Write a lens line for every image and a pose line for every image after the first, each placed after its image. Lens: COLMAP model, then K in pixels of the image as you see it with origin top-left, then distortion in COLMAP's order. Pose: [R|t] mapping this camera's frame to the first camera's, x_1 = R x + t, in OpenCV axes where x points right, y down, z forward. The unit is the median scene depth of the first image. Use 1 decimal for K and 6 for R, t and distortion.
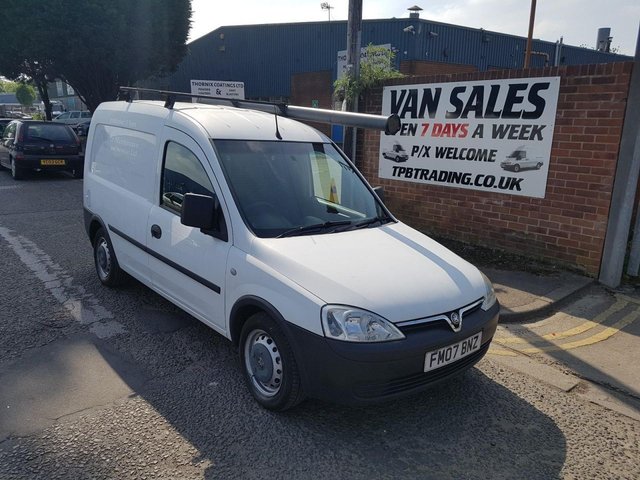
lens RADIAL K [[491.0, 0, 315.7], [0, 491.0, 253.3], [0, 0, 1]] dist [0.193192, -0.332052]
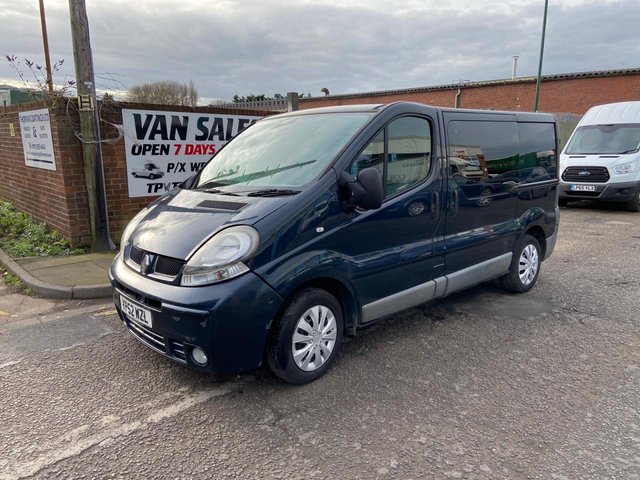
lens RADIAL K [[492.0, 0, 319.9], [0, 492.0, 233.8], [0, 0, 1]] dist [0.065271, -0.061790]
pose [[-0.086348, -0.196071, 0.976781, -1.055292], [0.255331, 0.943341, 0.211930, -0.236101], [-0.962990, 0.267702, -0.031393, 0.817222]]
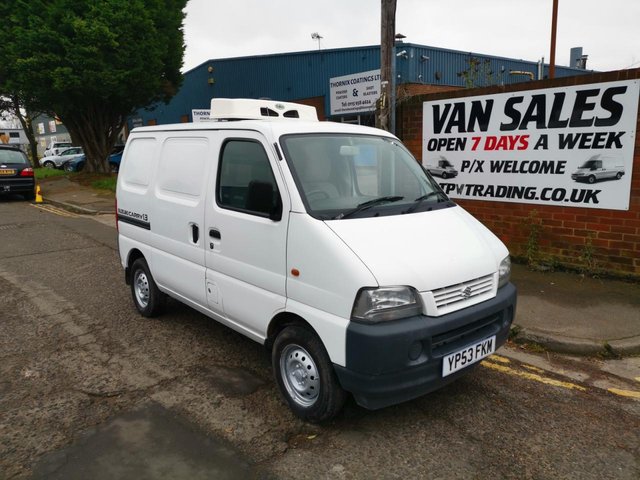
lens RADIAL K [[490.1, 0, 320.1], [0, 490.1, 233.8], [0, 0, 1]] dist [0.074237, -0.072726]
pose [[0.997685, -0.049842, 0.046268, -0.131685], [0.053602, 0.995028, -0.083938, -0.018472], [-0.041854, 0.086223, 0.995396, 0.112615]]
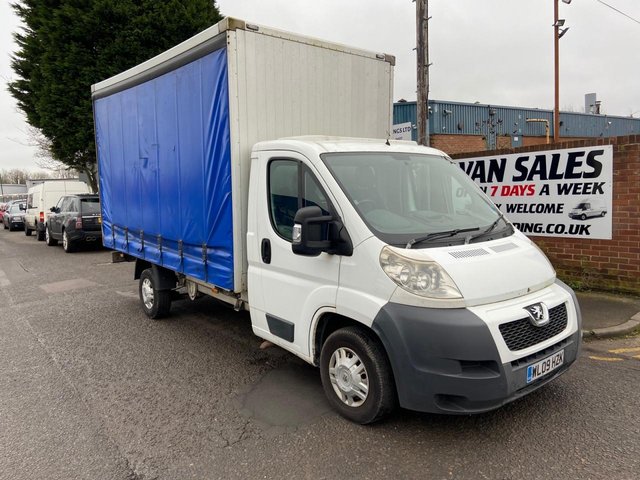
lens RADIAL K [[479.1, 0, 322.2], [0, 479.1, 233.5], [0, 0, 1]] dist [0.131629, -0.163647]
pose [[0.998048, -0.062421, 0.001884, -0.224651], [0.061845, 0.983742, -0.168601, 0.031160], [0.008671, 0.168388, 0.985683, -0.169452]]
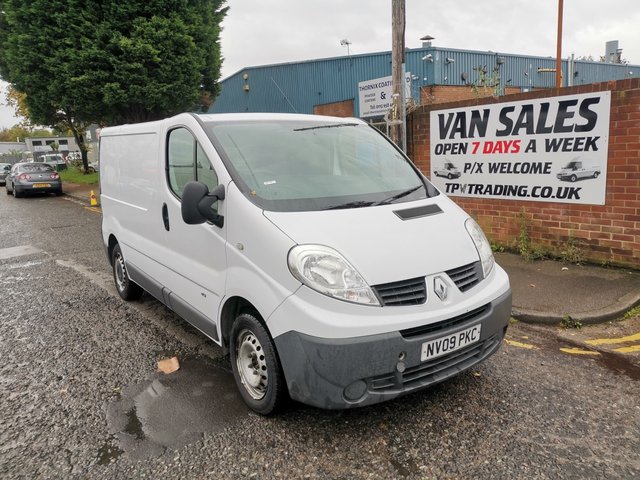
lens RADIAL K [[492.0, 0, 319.9], [0, 492.0, 233.8], [0, 0, 1]] dist [0.065271, -0.061790]
pose [[0.997814, -0.060296, -0.027053, -0.098680], [0.057698, 0.994425, -0.088256, 0.006968], [0.032224, 0.086502, 0.995730, -0.039691]]
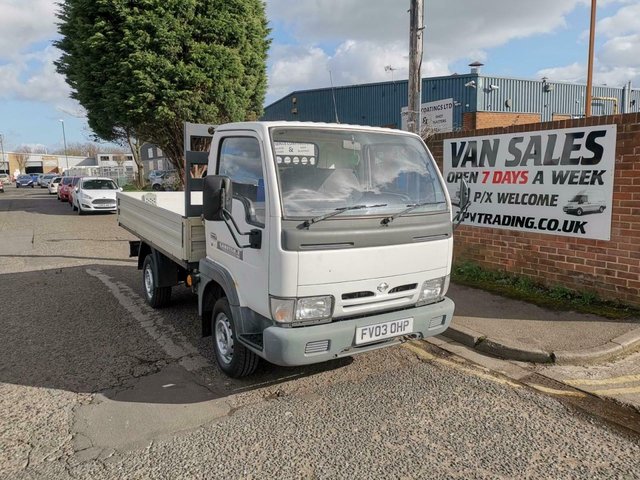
lens RADIAL K [[492.0, 0, 319.9], [0, 492.0, 233.8], [0, 0, 1]] dist [0.065271, -0.061790]
pose [[0.991726, -0.017657, -0.127149, 0.004242], [0.000531, 0.991050, -0.133488, 0.009194], [0.128368, 0.132316, 0.982860, -0.052747]]
